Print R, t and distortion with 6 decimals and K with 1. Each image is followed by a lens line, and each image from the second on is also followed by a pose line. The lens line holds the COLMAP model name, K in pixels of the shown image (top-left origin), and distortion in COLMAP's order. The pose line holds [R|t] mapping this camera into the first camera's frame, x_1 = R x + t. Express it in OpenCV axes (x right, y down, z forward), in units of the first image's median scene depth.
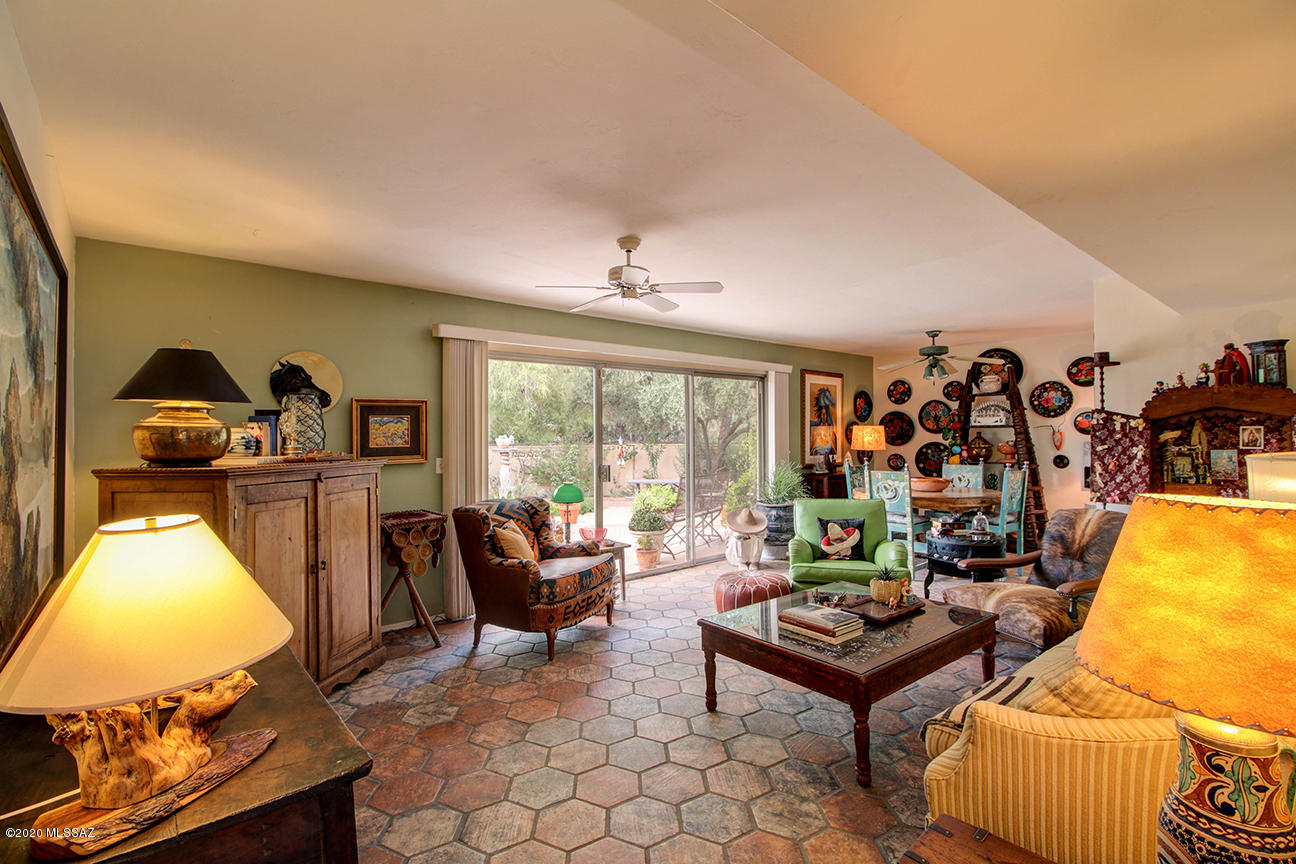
lens RADIAL K [[590.5, 0, 643.4], [0, 590.5, 429.1], [0, 0, 1]] dist [0.018505, -0.013603]
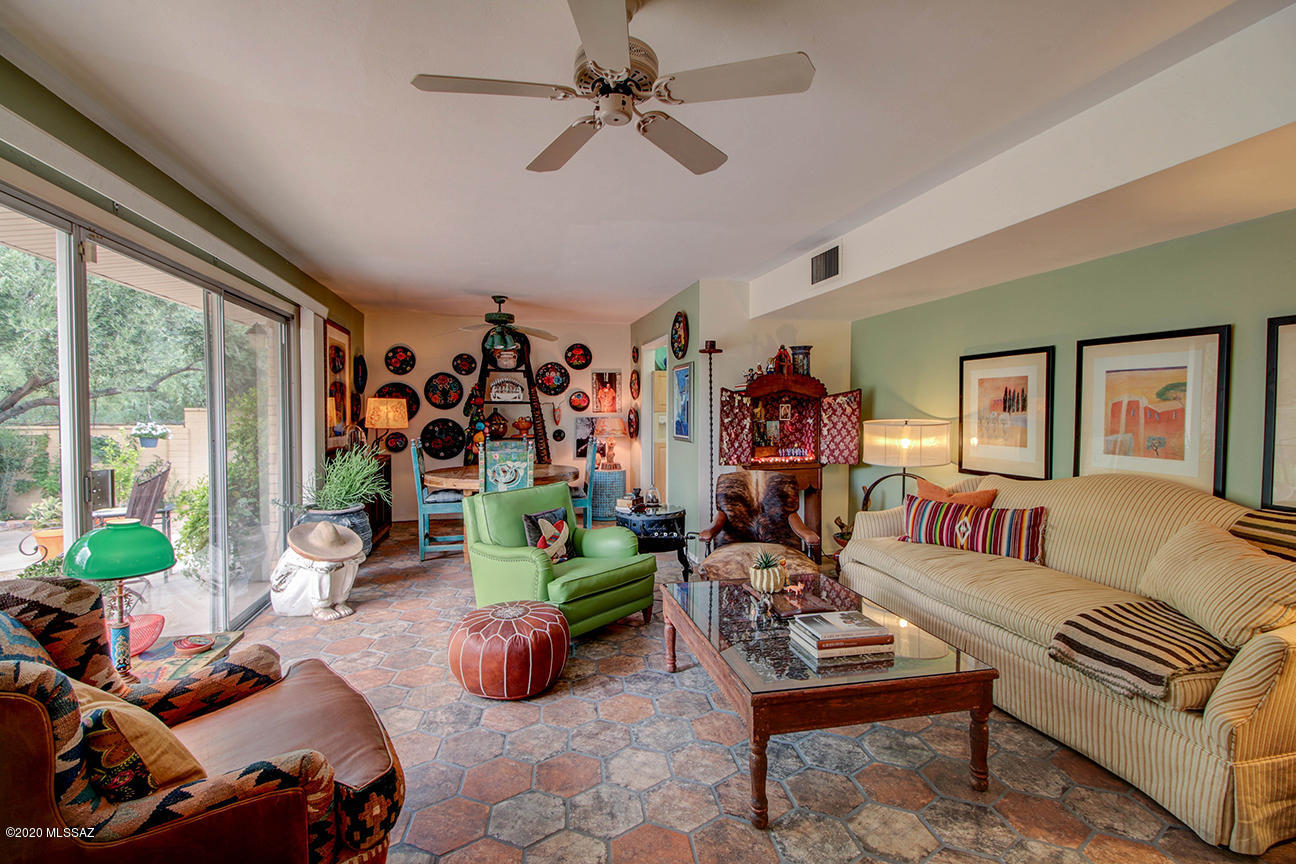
lens RADIAL K [[590.5, 0, 643.4], [0, 590.5, 429.1], [0, 0, 1]] dist [0.018505, -0.013603]
pose [[0.435897, -0.017067, 0.899835, -0.240272], [-0.013187, 0.999592, 0.025347, 0.013469], [-0.899900, -0.022915, 0.435494, 0.396739]]
